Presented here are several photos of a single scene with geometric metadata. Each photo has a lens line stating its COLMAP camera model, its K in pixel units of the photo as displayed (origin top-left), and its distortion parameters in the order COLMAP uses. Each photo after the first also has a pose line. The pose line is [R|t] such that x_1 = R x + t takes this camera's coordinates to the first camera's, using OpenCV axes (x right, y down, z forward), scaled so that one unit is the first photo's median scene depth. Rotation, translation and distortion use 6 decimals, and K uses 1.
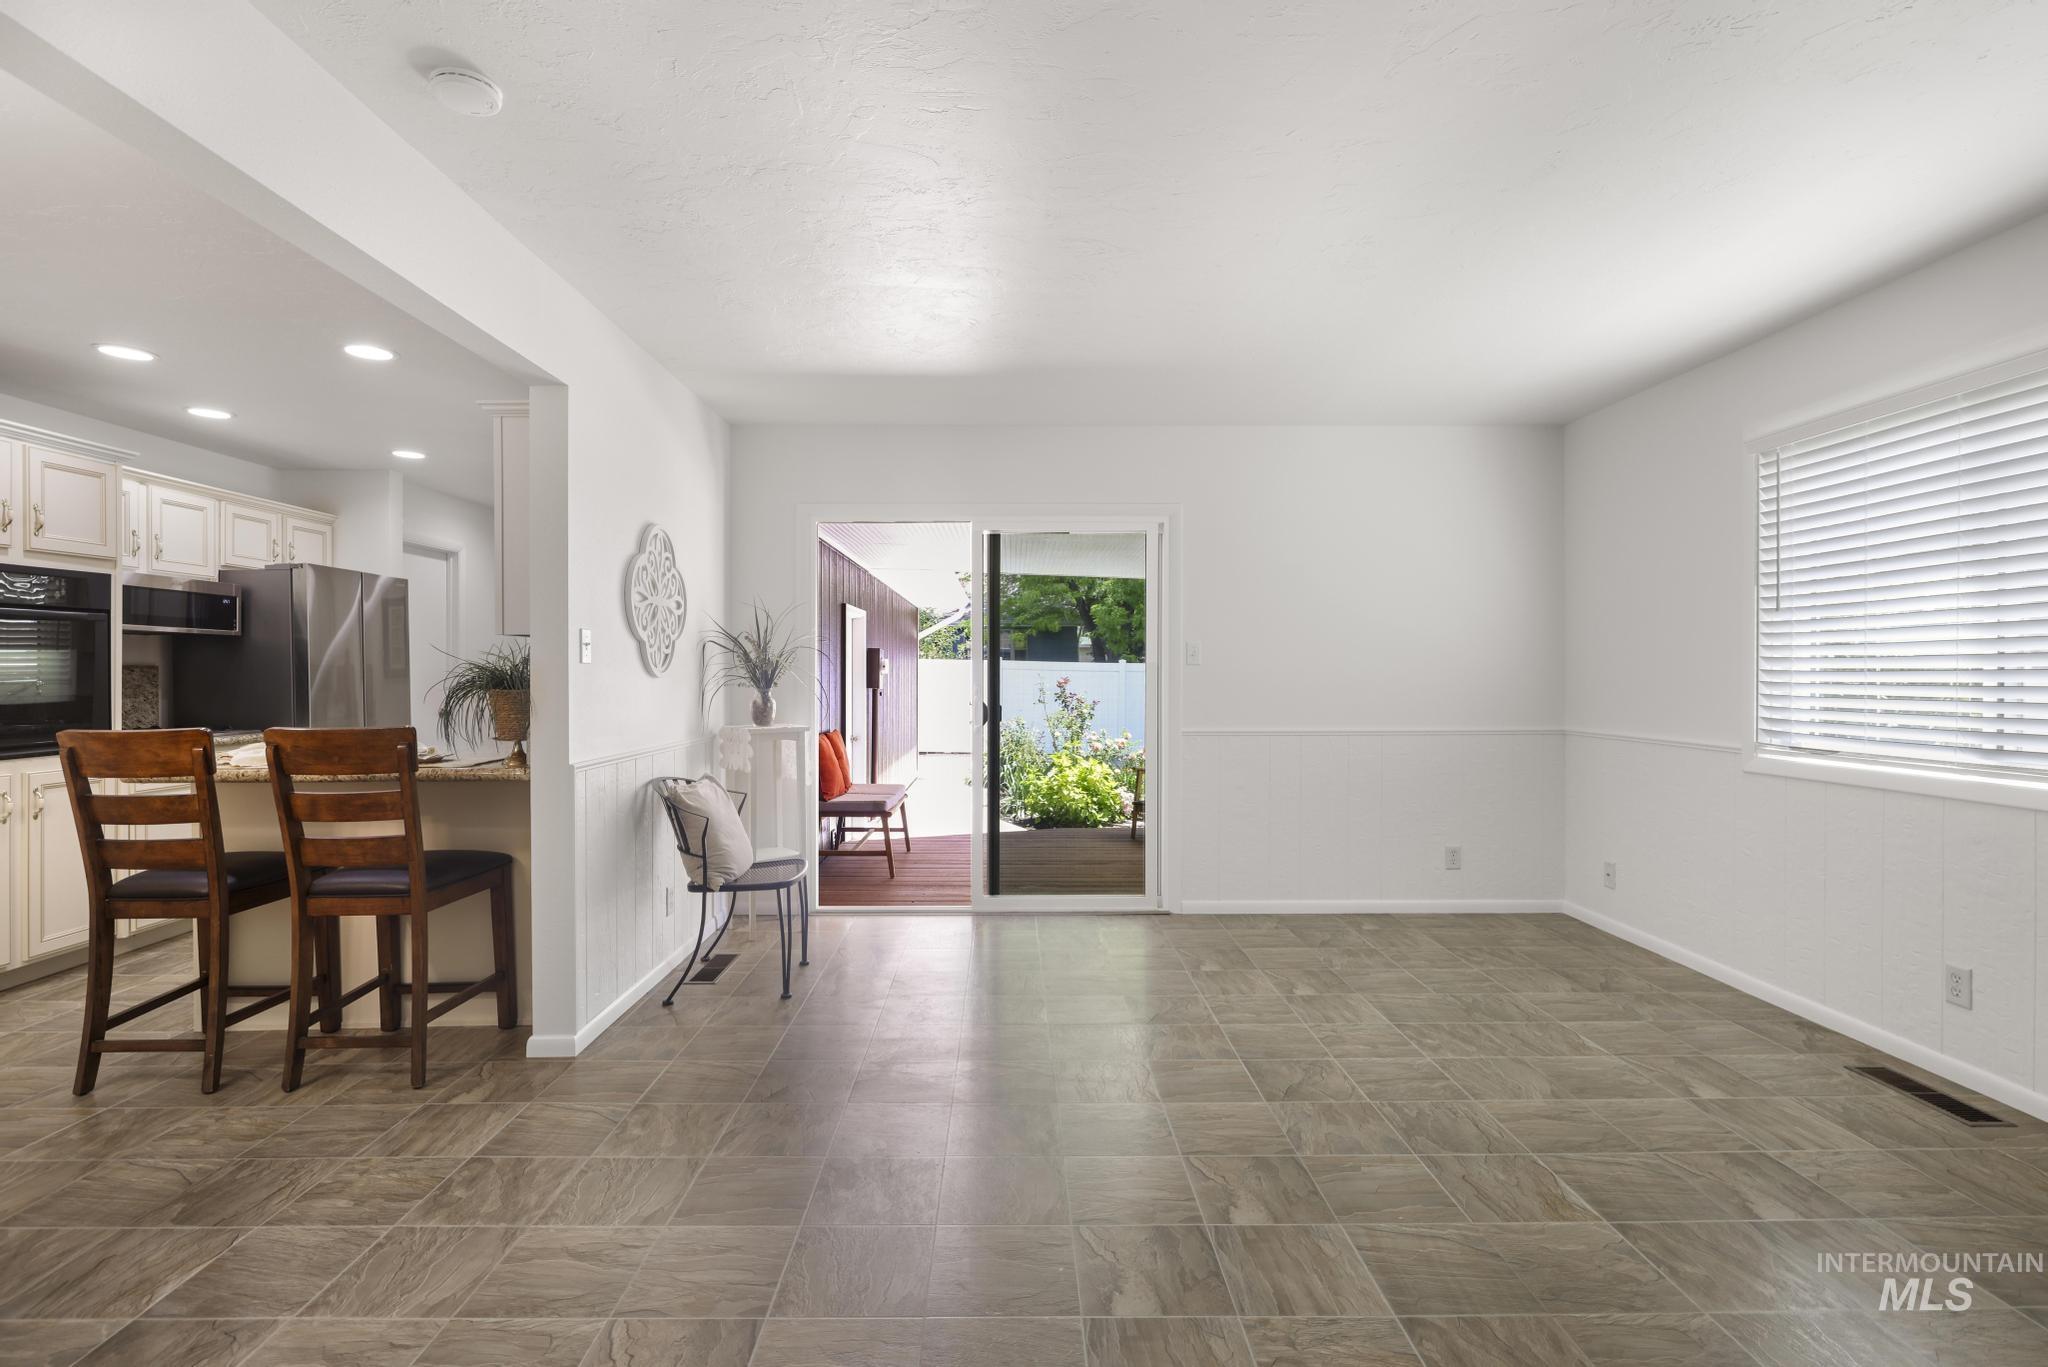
lens RADIAL K [[938.7, 0, 1015.3], [0, 938.7, 676.9], [0, 0, 1]] dist [-0.008866, 0.000593]
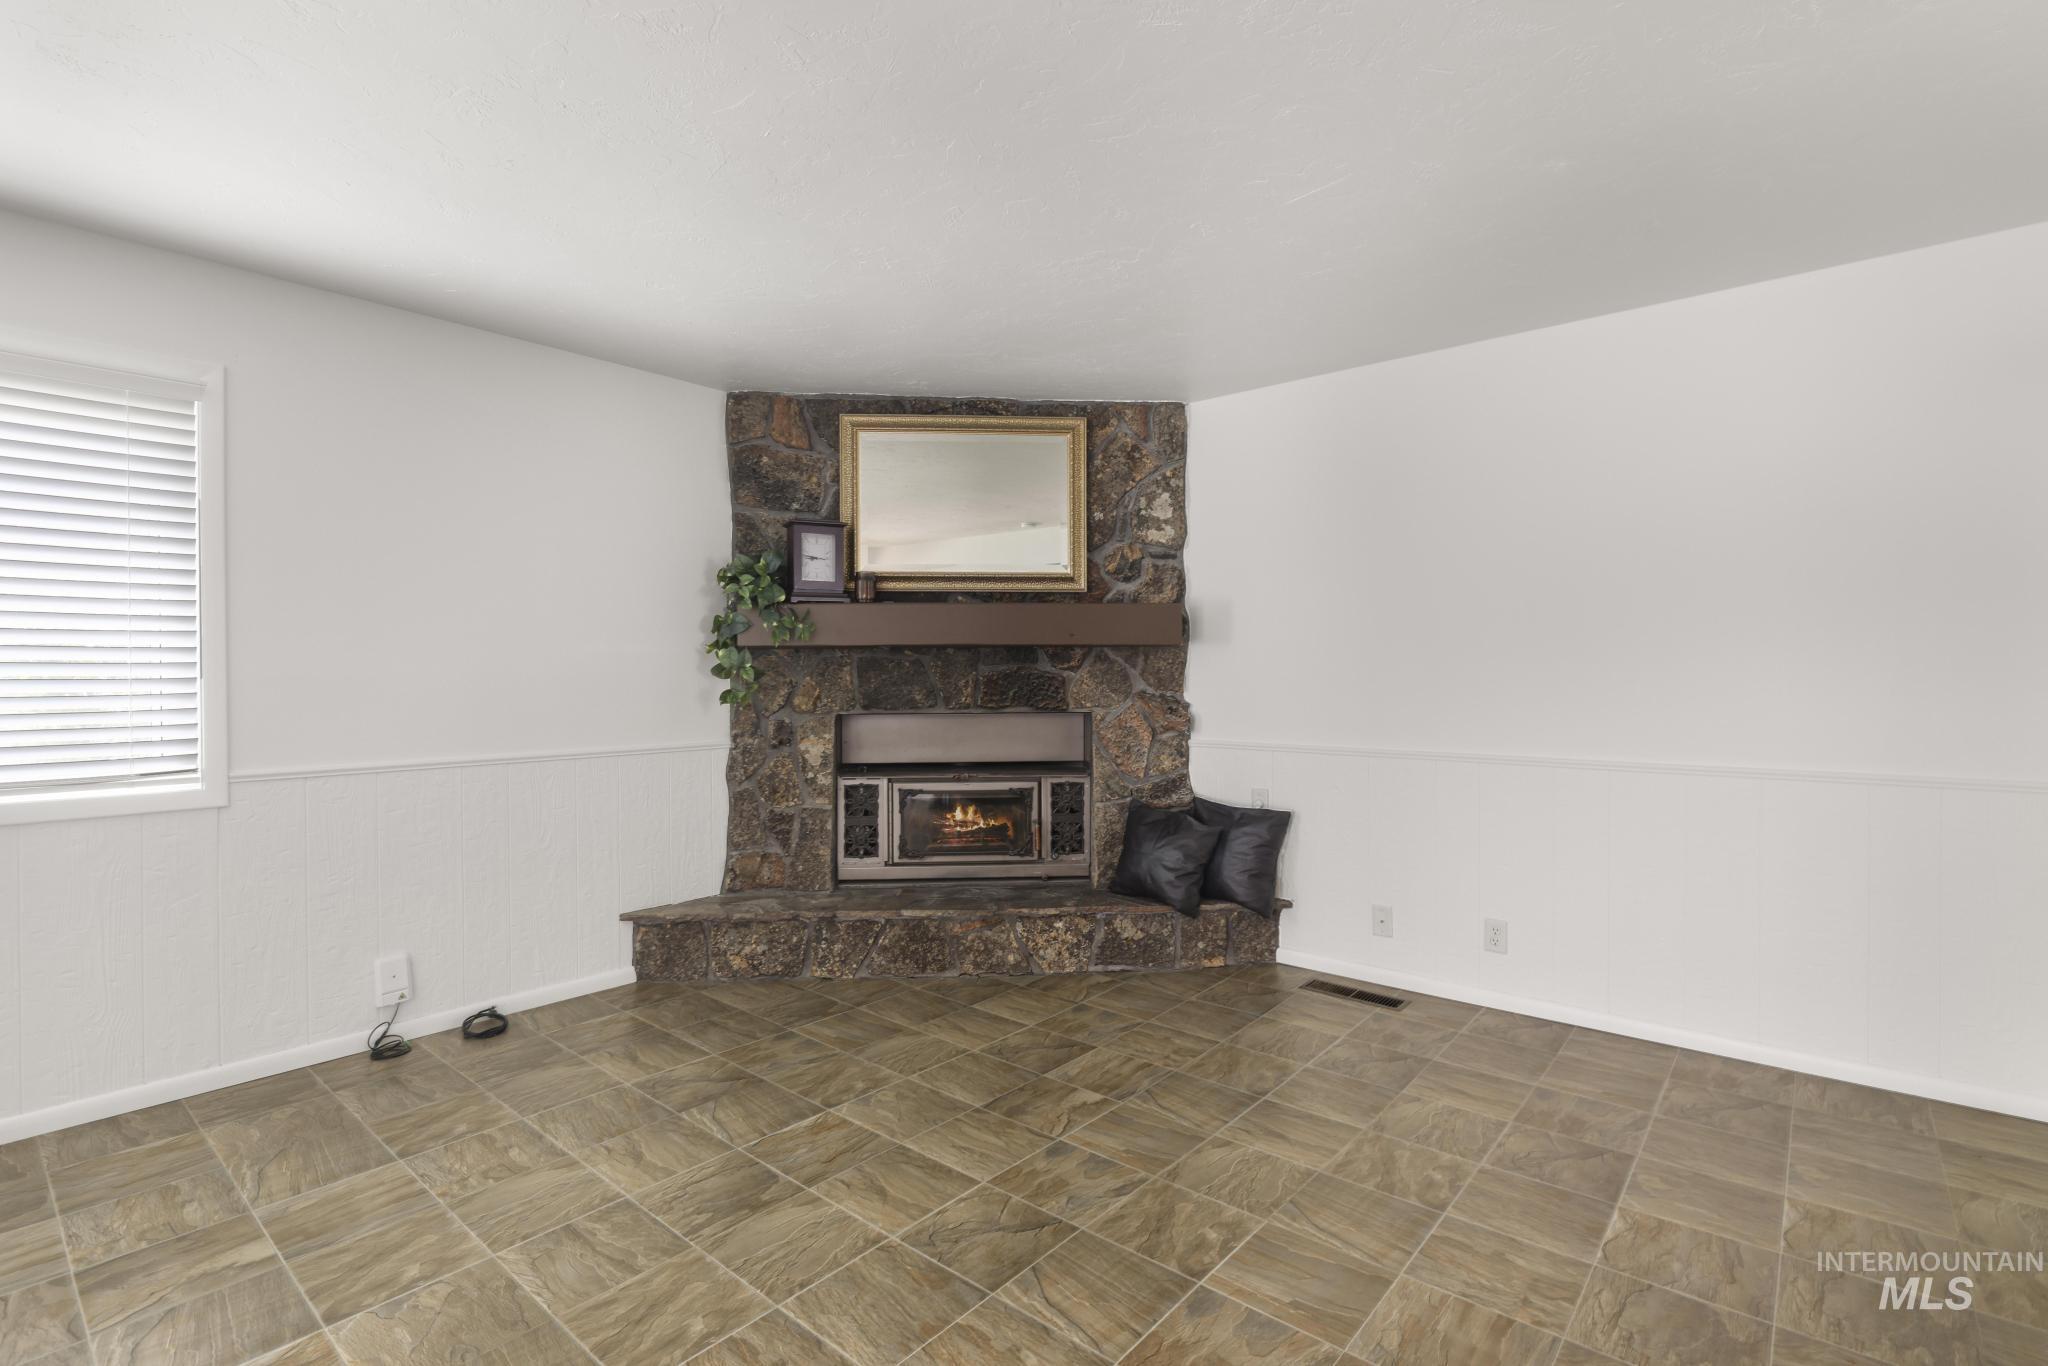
lens RADIAL K [[938.7, 0, 1019.2], [0, 938.7, 683.4], [0, 0, 1]] dist [-0.008866, 0.000593]
pose [[-0.754347, -0.003431, 0.656467, -0.901627], [0.003416, 0.999952, 0.009152, -0.017511], [-0.656467, 0.009147, -0.754300, 1.909180]]
